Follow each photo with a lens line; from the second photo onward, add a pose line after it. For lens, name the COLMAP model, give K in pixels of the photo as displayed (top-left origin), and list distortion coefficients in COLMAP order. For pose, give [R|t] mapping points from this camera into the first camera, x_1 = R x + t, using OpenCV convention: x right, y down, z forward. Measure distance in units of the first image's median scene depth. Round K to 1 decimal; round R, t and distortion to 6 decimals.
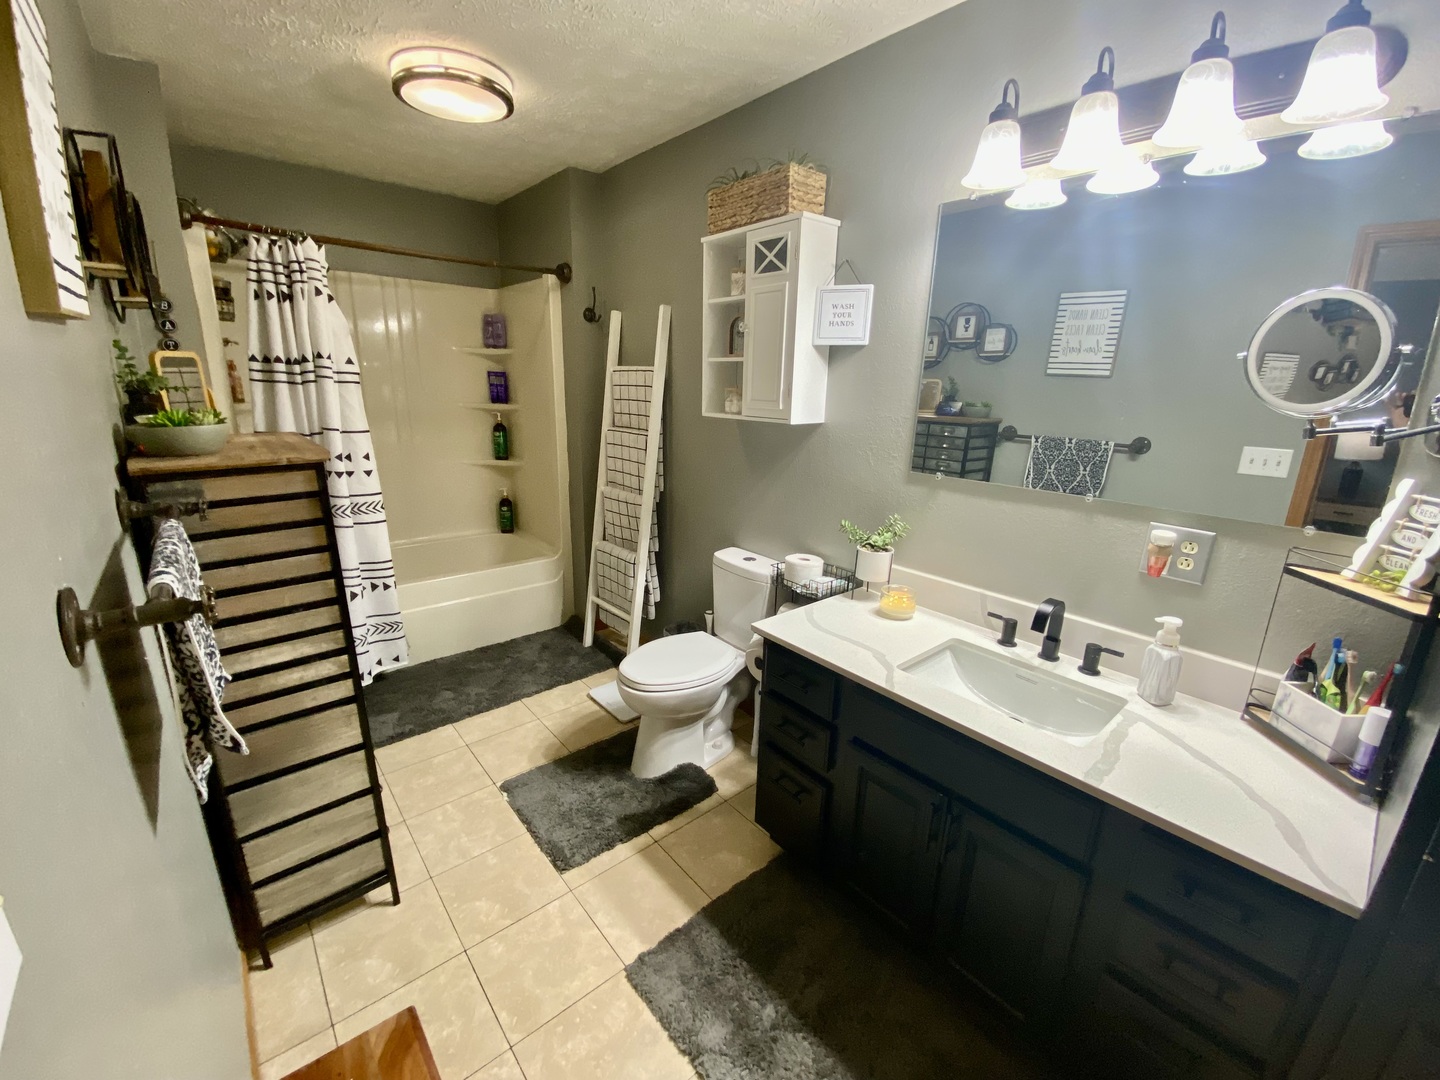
lens RADIAL K [[575.4, 0, 720.0], [0, 575.4, 540.0], [0, 0, 1]] dist [0.020493, -0.019636]
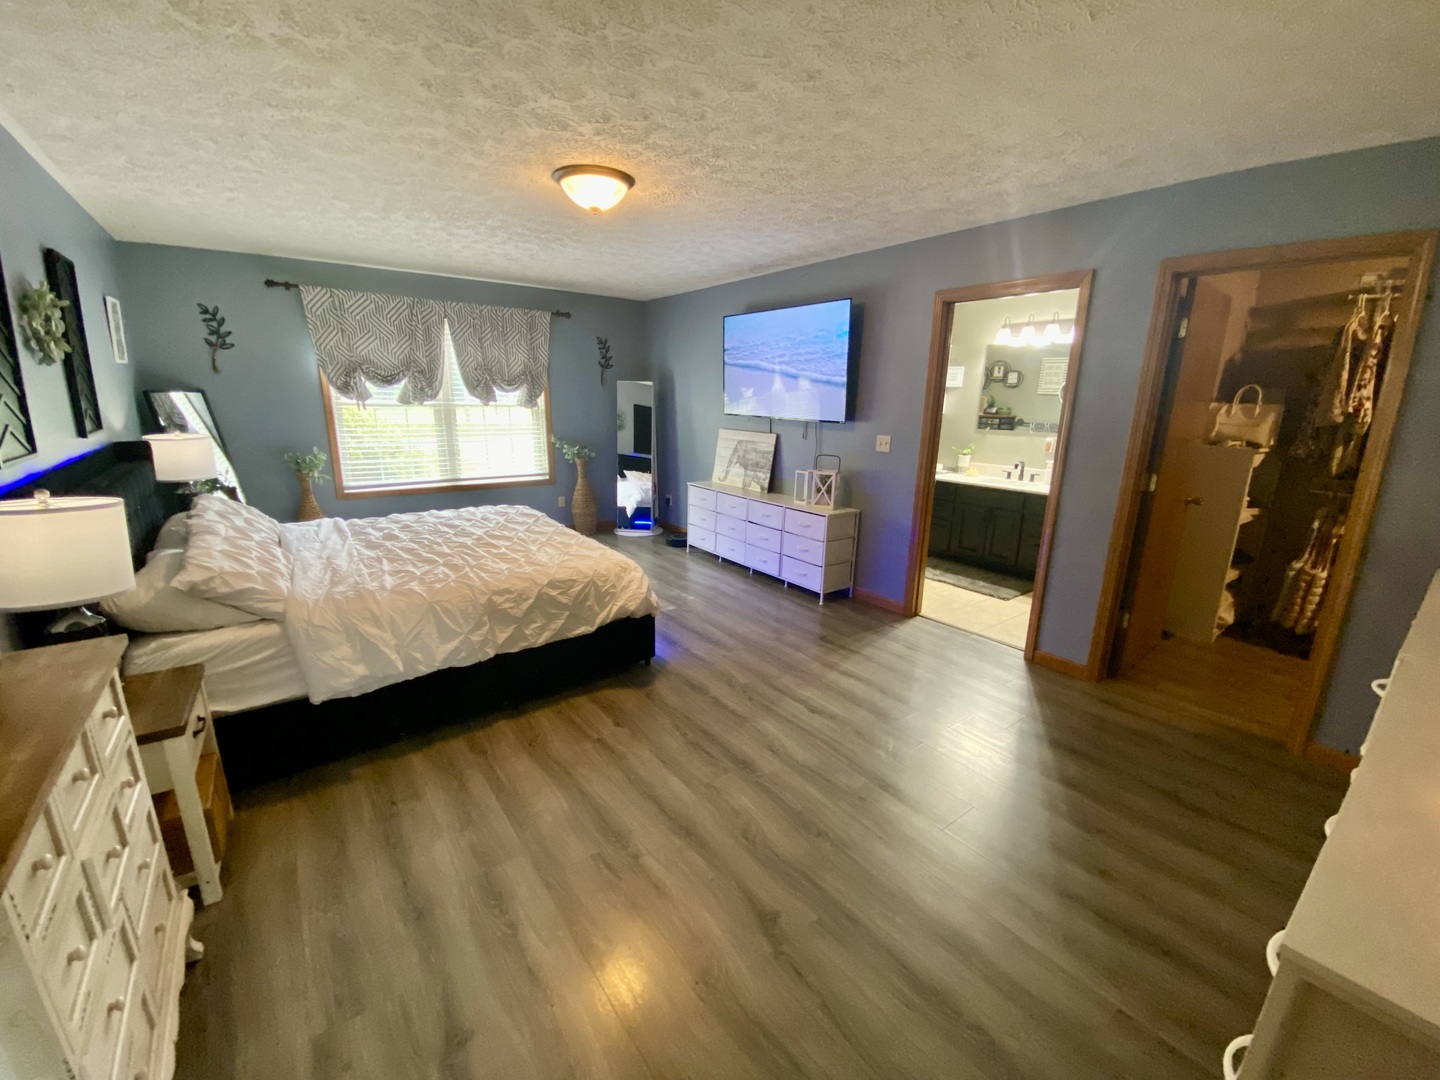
lens RADIAL K [[575.4, 0, 720.0], [0, 575.4, 540.0], [0, 0, 1]] dist [0.020493, -0.019636]
pose [[0.997863, 0.003707, -0.065241, -0.448398], [-0.005477, 0.999621, -0.026972, 0.306088], [0.065116, 0.027271, 0.997505, -1.153349]]
